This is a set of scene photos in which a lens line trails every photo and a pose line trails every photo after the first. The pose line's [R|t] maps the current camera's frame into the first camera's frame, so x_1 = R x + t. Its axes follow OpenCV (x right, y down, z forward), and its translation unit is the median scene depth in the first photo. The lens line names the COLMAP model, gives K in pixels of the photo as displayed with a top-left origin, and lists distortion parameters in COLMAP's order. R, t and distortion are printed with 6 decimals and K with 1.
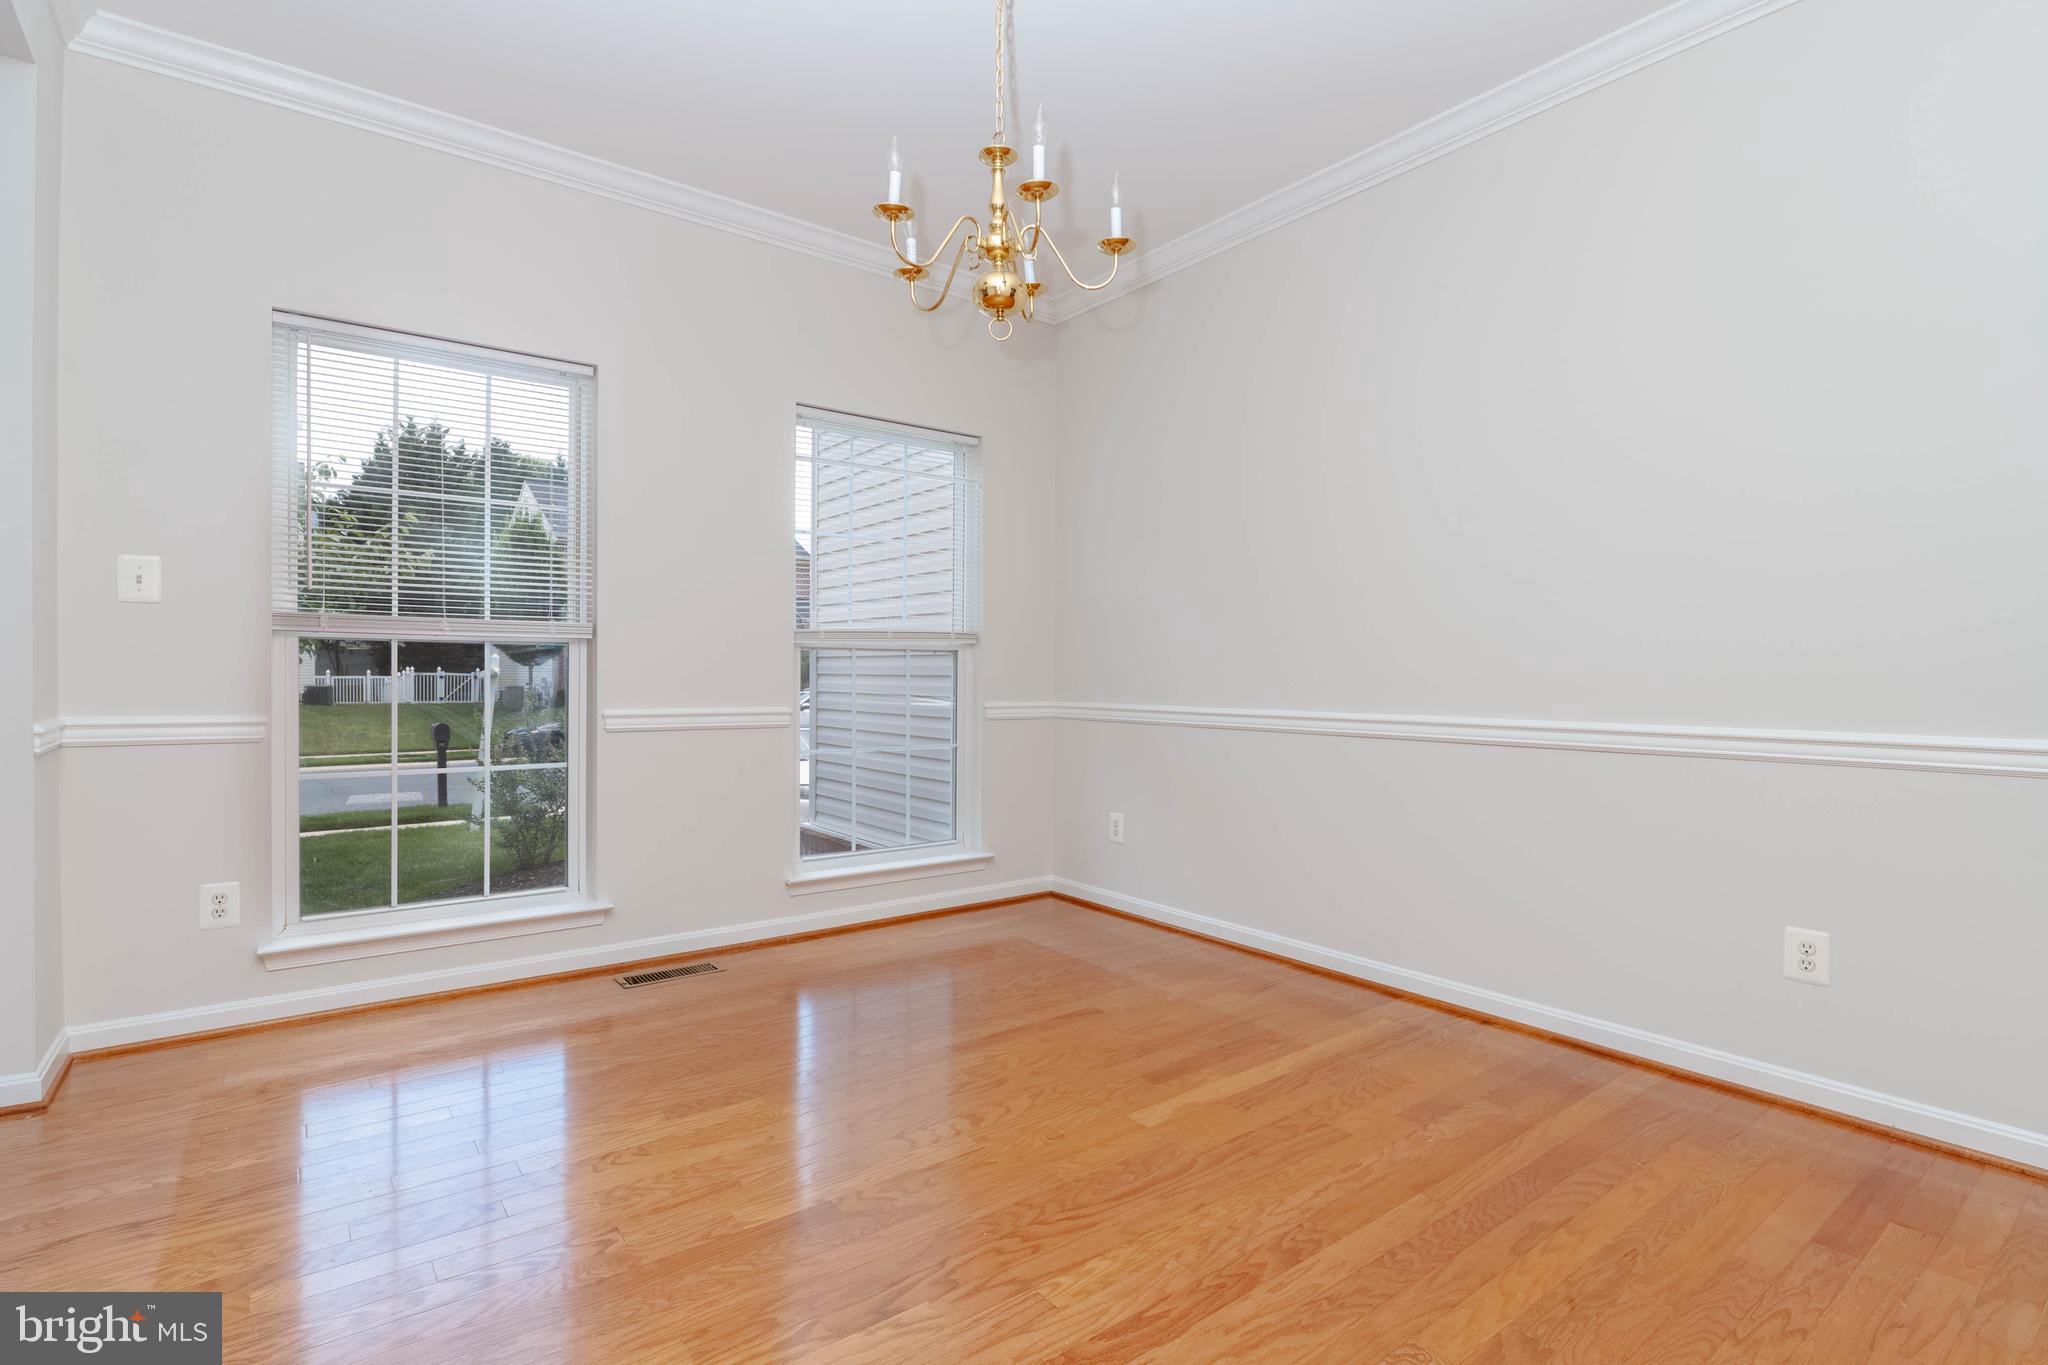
lens RADIAL K [[965.0, 0, 1005.9], [0, 965.0, 694.9], [0, 0, 1]] dist [-0.002080, -0.004035]
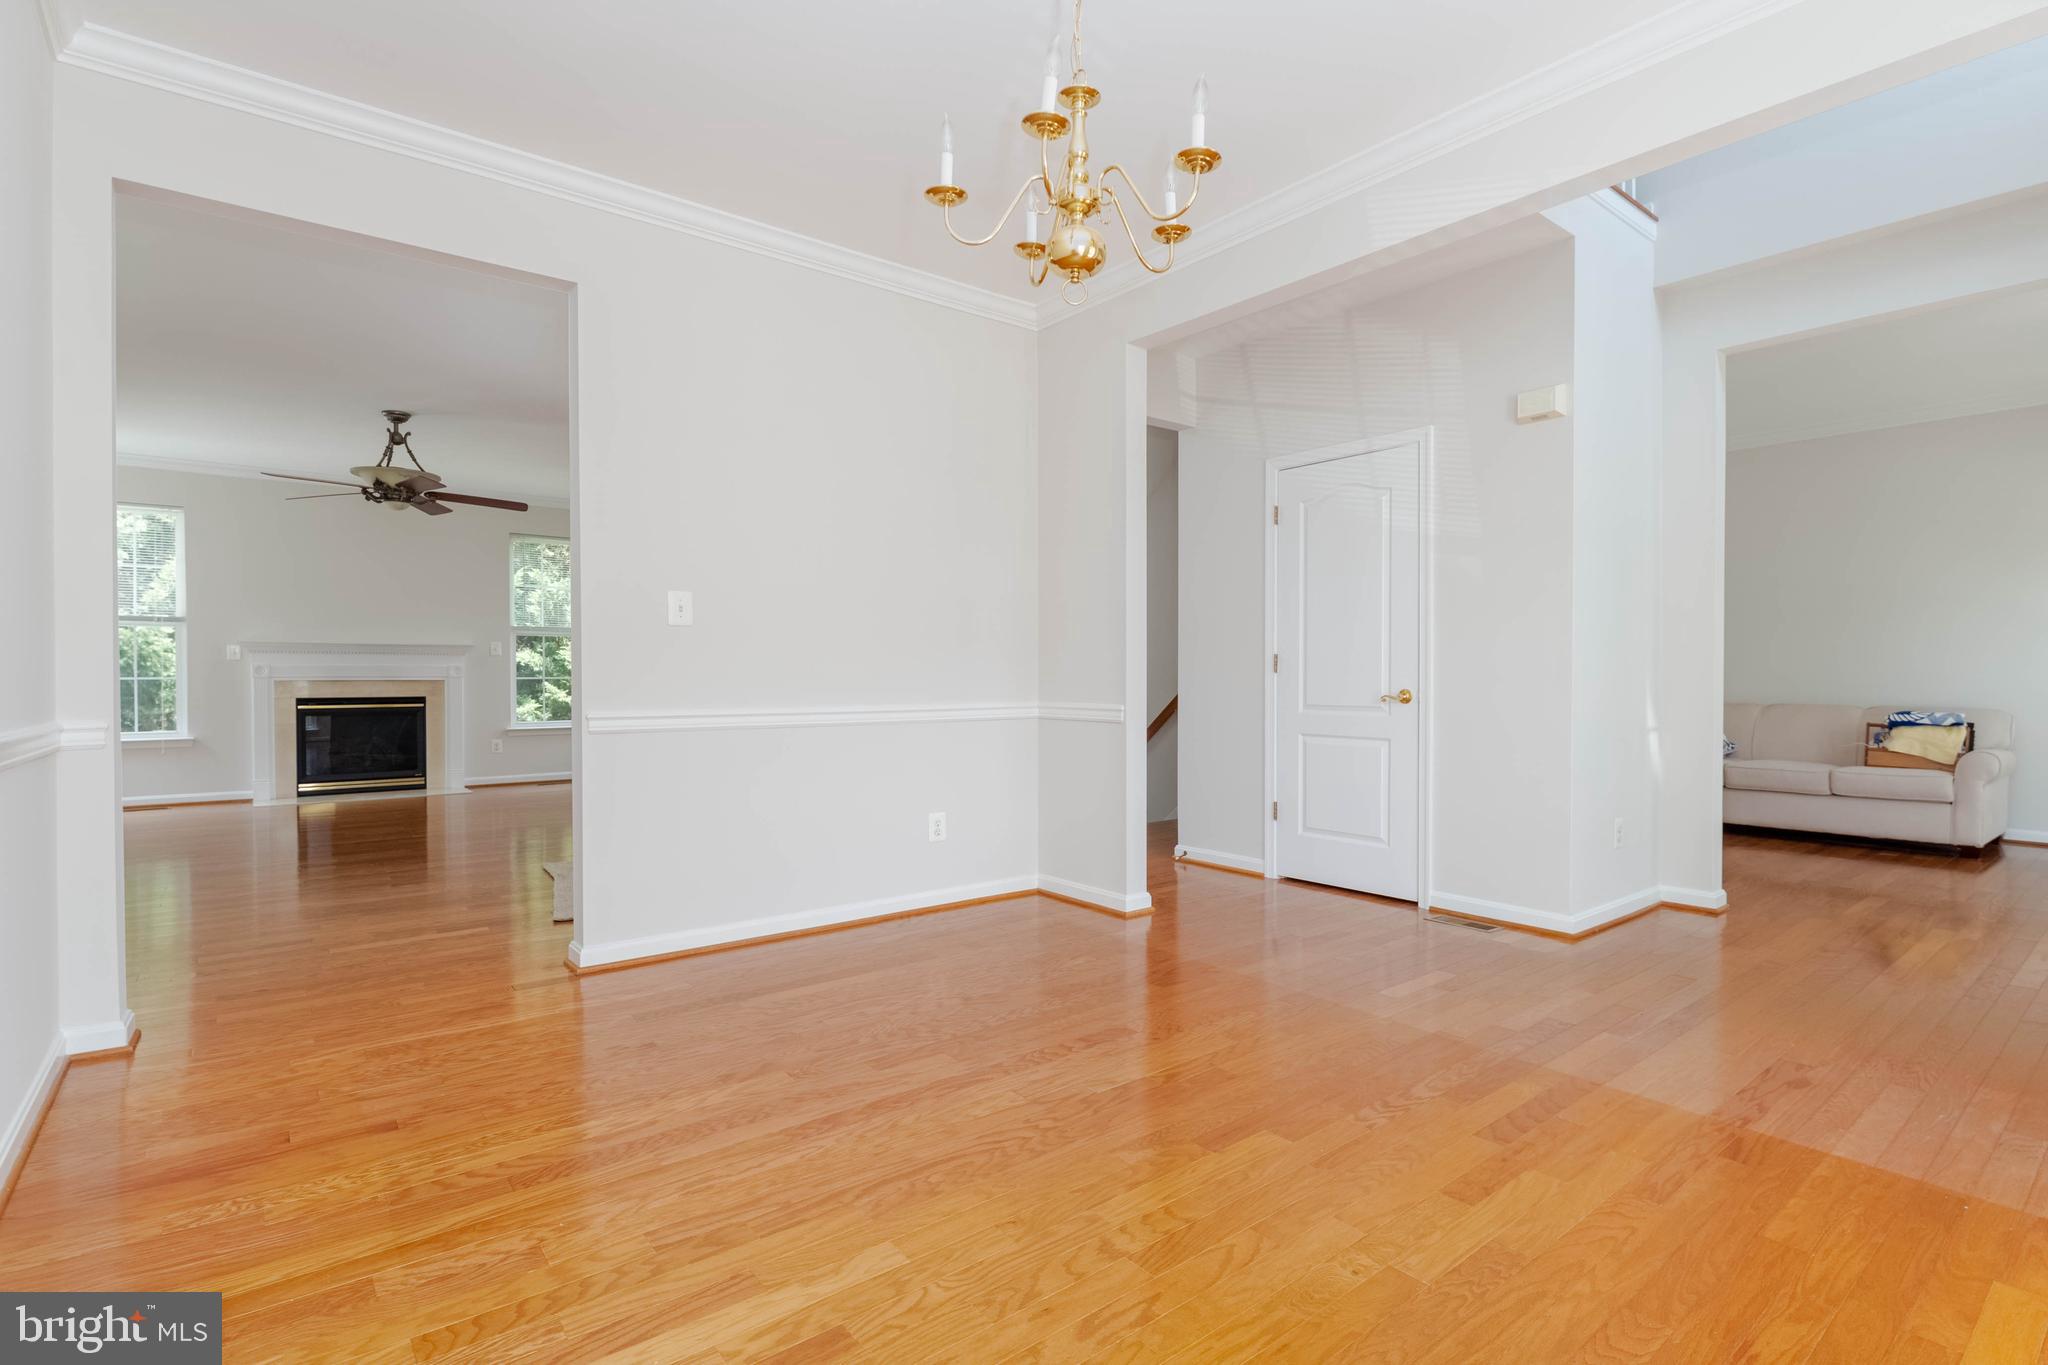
lens RADIAL K [[965.0, 0, 1017.2], [0, 965.0, 681.8], [0, 0, 1]] dist [-0.002080, -0.004035]
pose [[-0.999486, -0.008648, -0.030870, 0.080385], [-0.009289, 0.999743, 0.020657, -0.034014], [0.030684, 0.020933, -0.999310, 2.045070]]
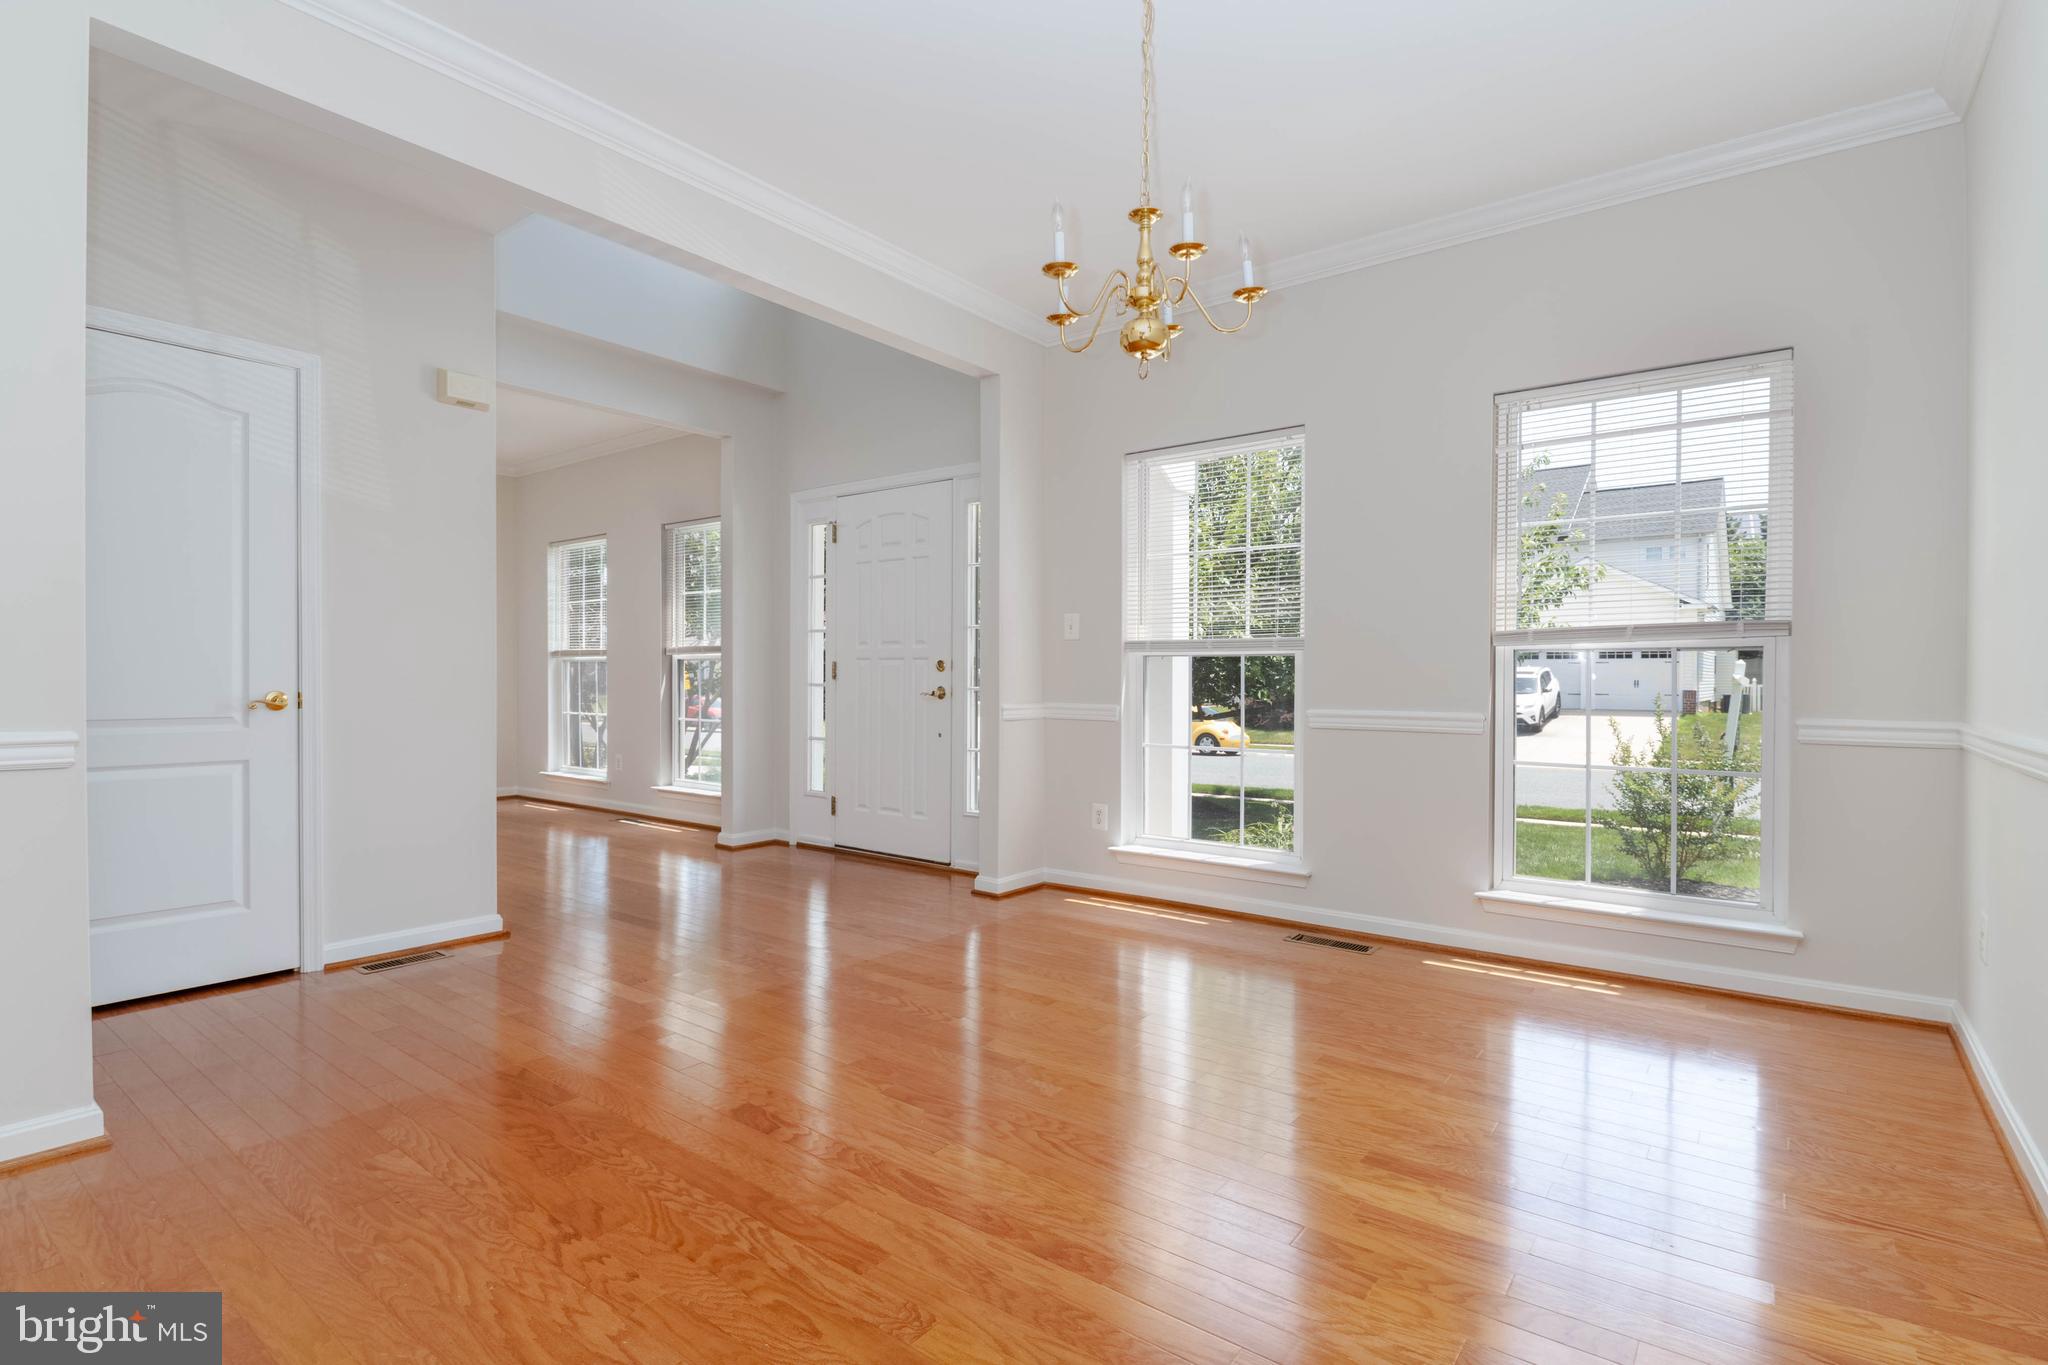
lens RADIAL K [[965.0, 0, 1050.2], [0, 965.0, 688.9], [0, 0, 1]] dist [-0.002080, -0.004035]
pose [[0.280025, 0.003817, -0.959985, 1.117476], [-0.017264, 0.999850, -0.001060, -0.003932], [0.959837, 0.016870, 0.280049, 0.629375]]
